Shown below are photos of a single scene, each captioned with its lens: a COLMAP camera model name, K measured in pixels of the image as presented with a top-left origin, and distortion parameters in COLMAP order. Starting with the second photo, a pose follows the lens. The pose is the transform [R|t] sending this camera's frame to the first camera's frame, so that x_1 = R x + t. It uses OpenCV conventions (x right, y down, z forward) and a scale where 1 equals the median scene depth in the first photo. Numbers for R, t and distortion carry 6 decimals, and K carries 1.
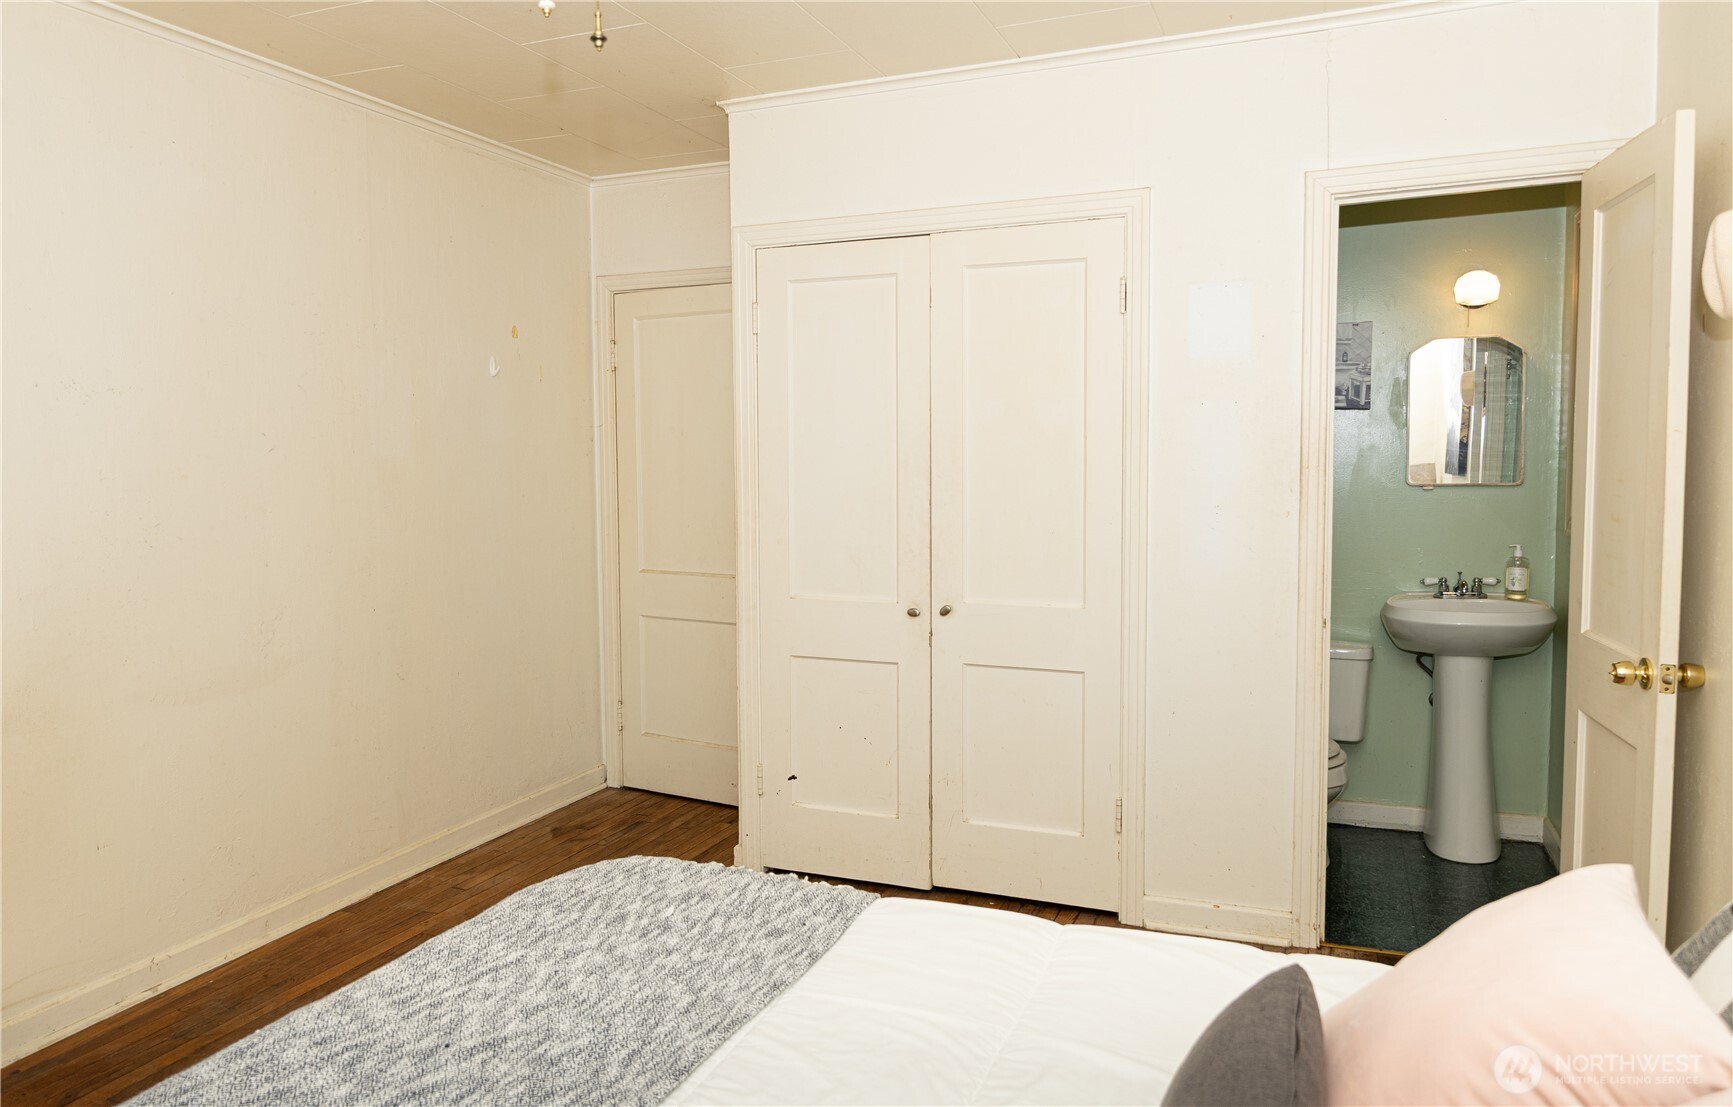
lens RADIAL K [[1199.7, 0, 880.6], [0, 1199.7, 517.5], [0, 0, 1]] dist [0.004035, 0.002308]
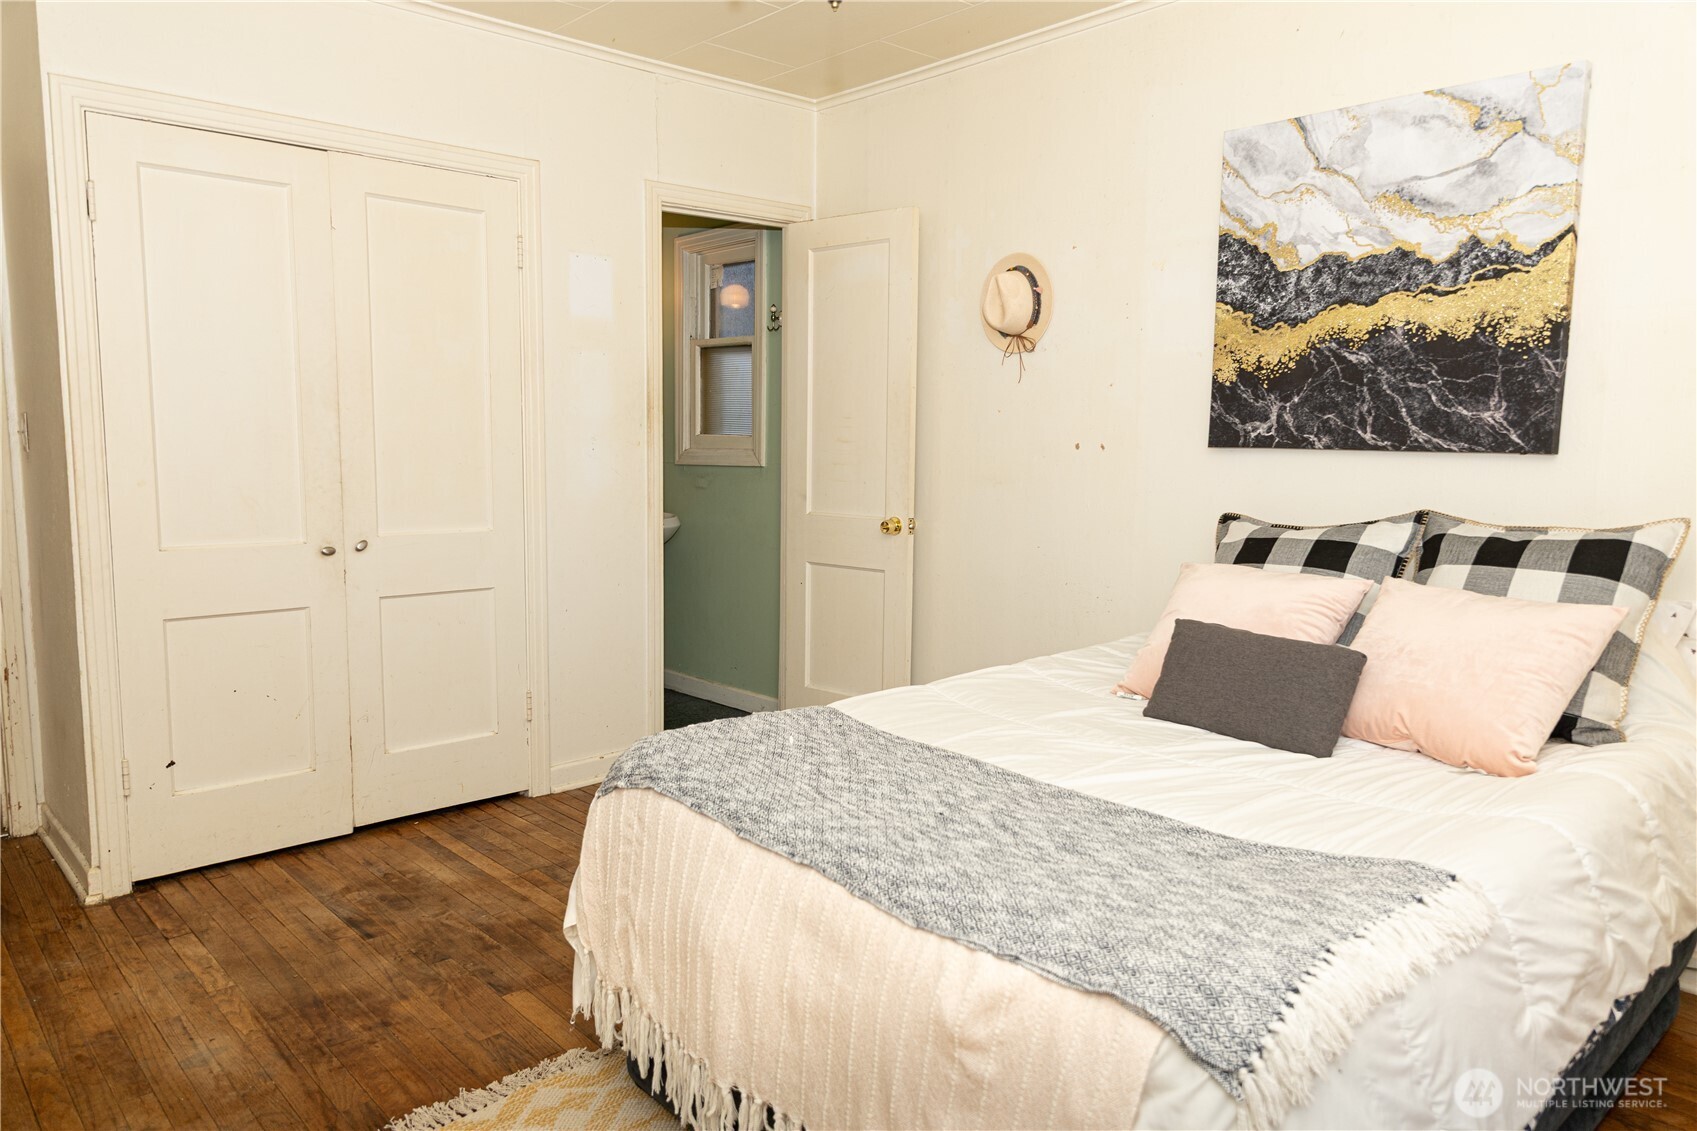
lens RADIAL K [[1132.5, 0, 848.5], [0, 1132.5, 562.0], [0, 0, 1]] dist [0.005298, -0.011971]
pose [[0.414667, -0.090081, 0.905503, -0.763012], [0.038890, 0.995933, 0.081268, 0.038191], [-0.909142, 0.001516, 0.416484, 0.307294]]
